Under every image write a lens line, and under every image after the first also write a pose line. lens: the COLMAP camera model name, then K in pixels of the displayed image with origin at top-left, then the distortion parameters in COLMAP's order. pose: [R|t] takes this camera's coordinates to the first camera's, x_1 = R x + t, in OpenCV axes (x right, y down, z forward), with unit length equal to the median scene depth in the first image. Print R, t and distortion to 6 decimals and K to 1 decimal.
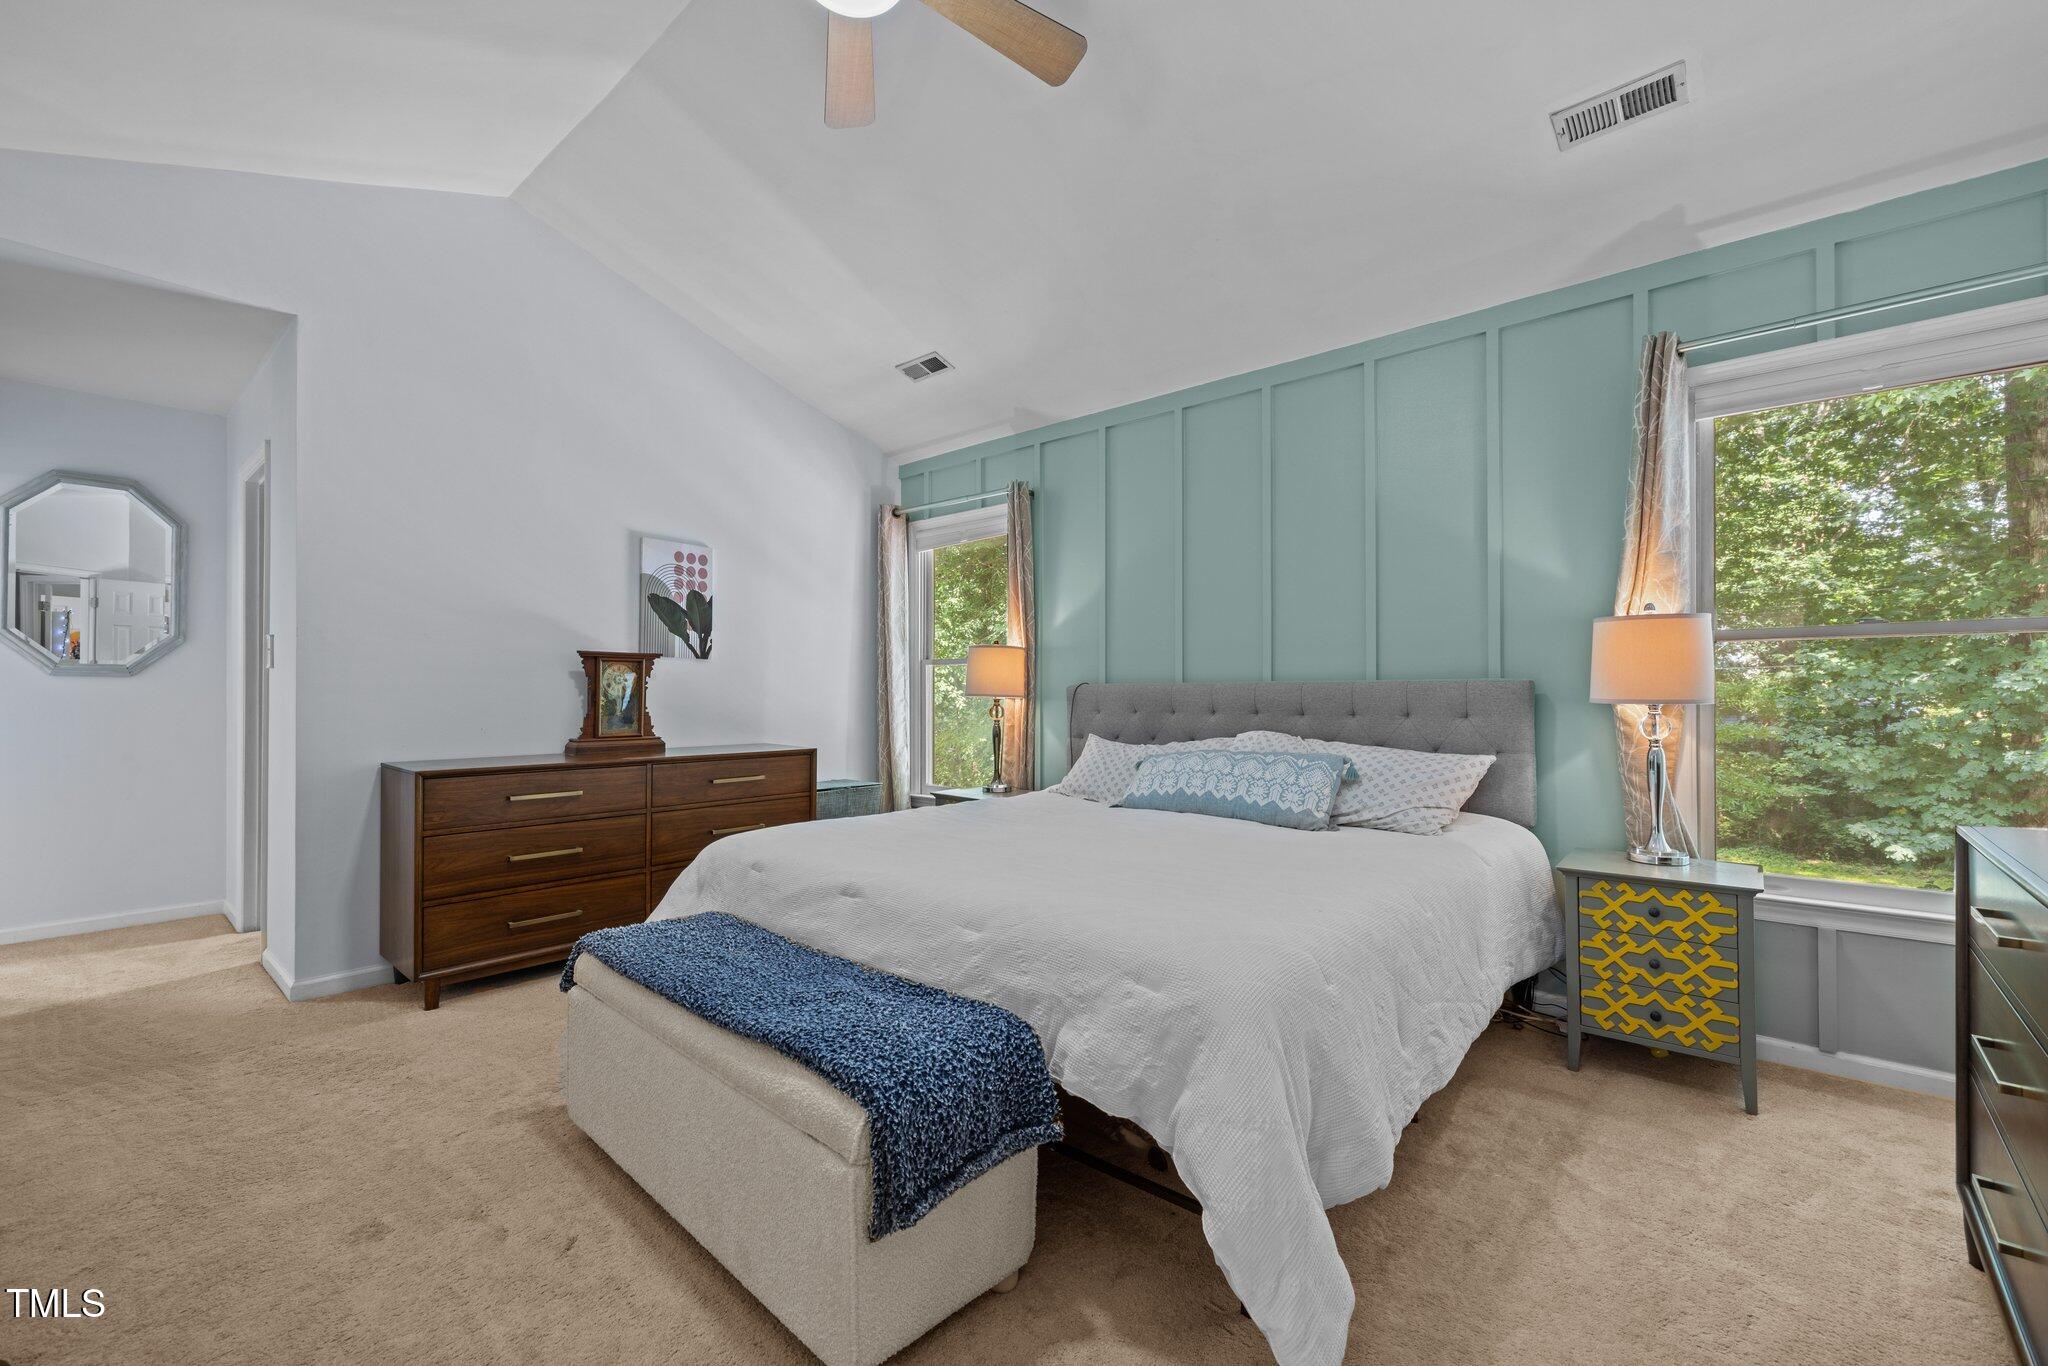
lens RADIAL K [[848.1, 0, 1024.0], [0, 848.1, 683.0], [0, 0, 1]] dist [0.001977, 0.000043]
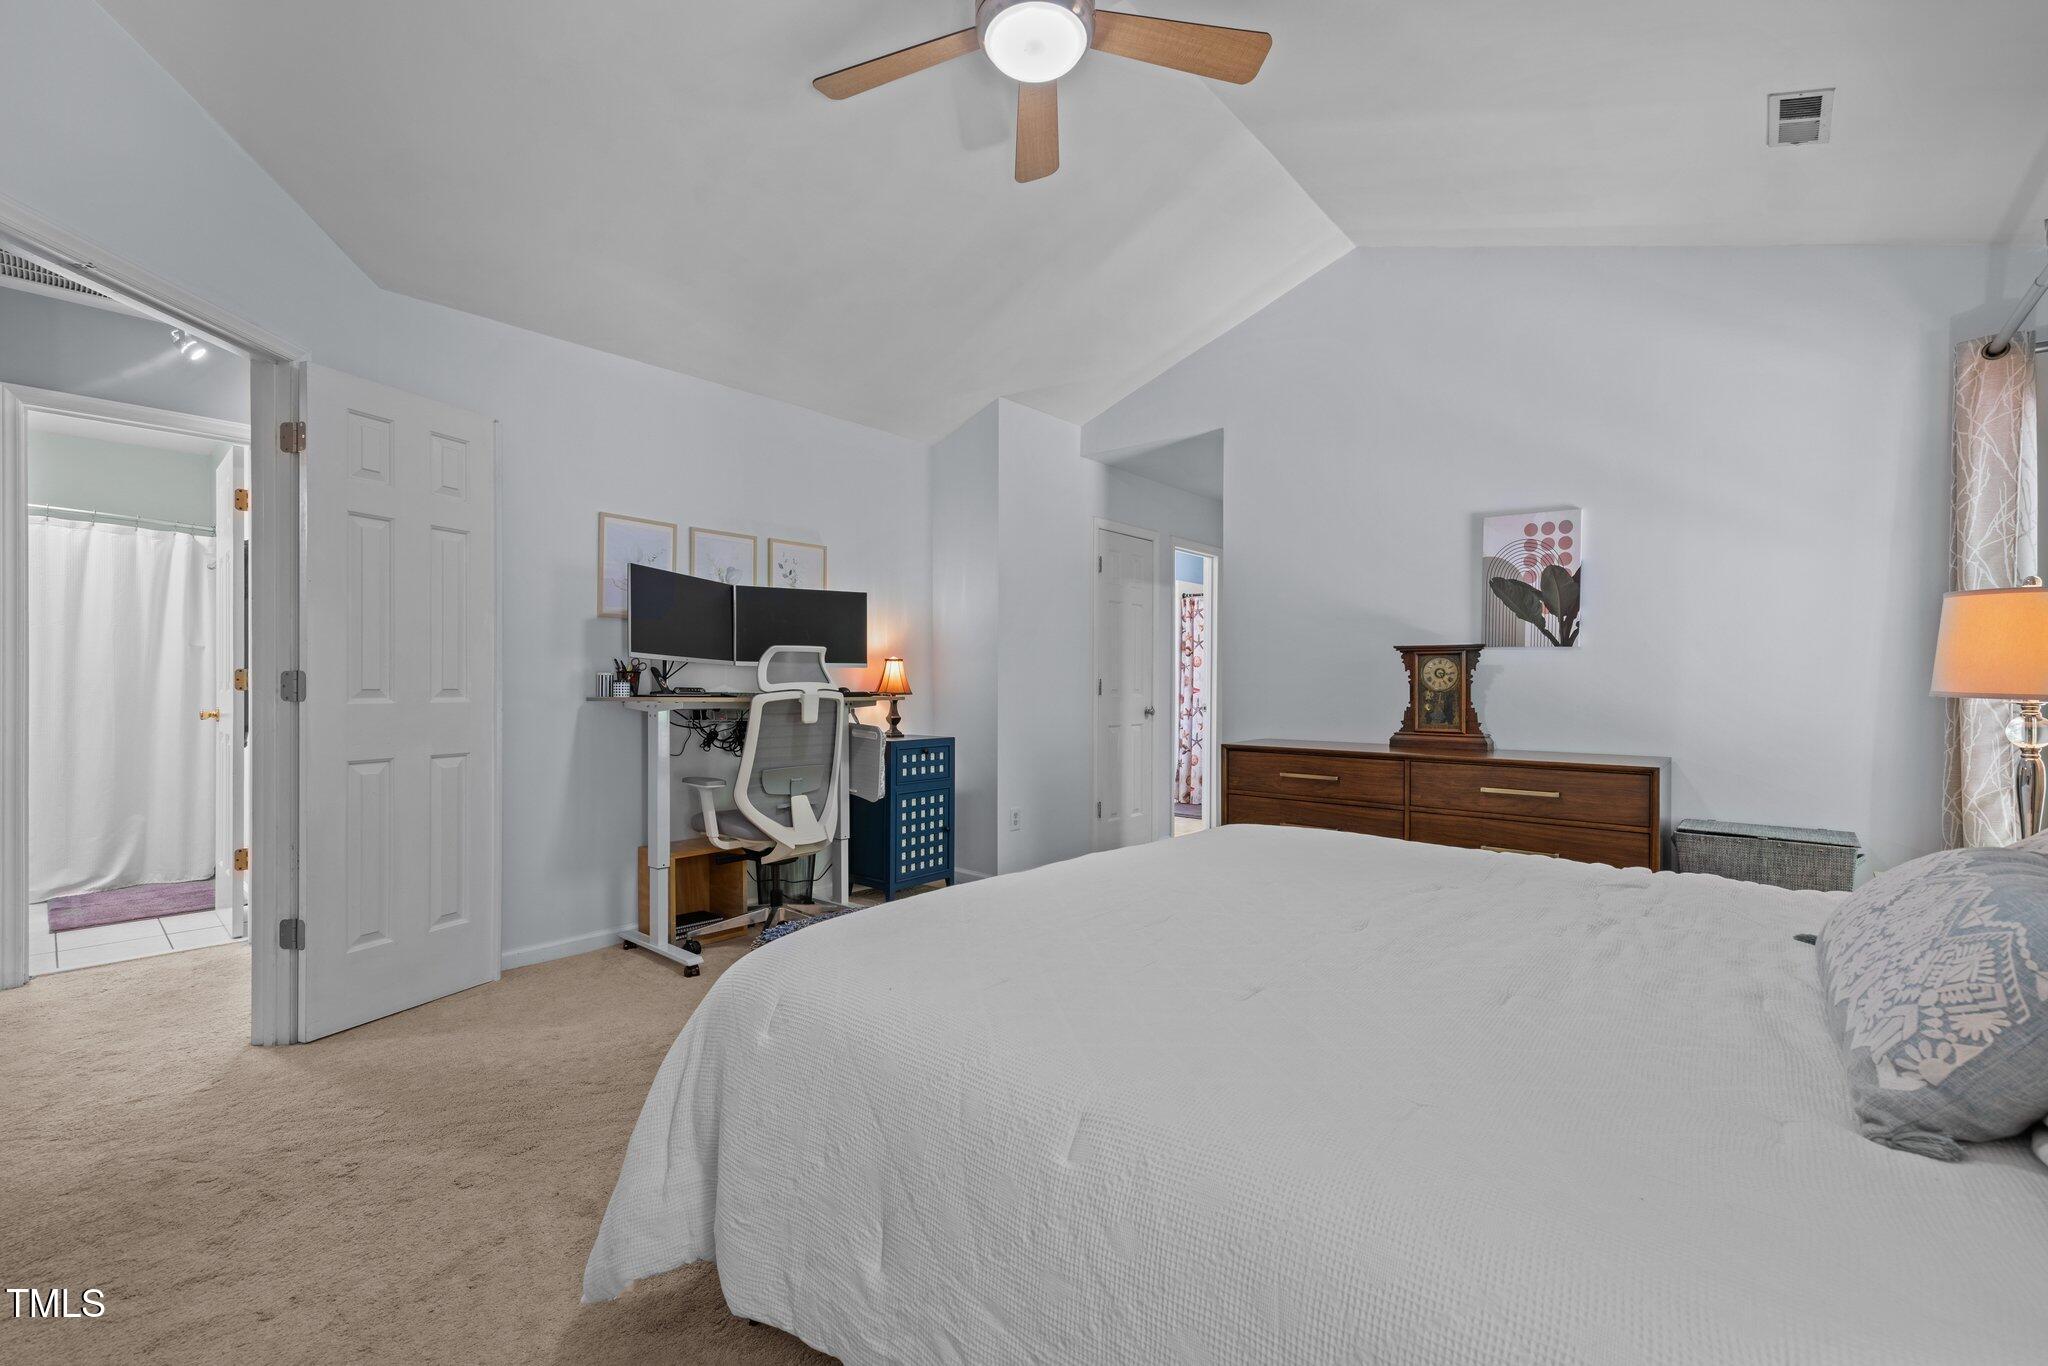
lens RADIAL K [[848.1, 0, 1024.0], [0, 848.1, 683.0], [0, 0, 1]] dist [0.001977, 0.000043]
pose [[0.027542, -0.004260, -0.999612, 0.440759], [0.005945, 0.999974, -0.004098, 0.007545], [0.999603, -0.005830, 0.027567, 0.460760]]
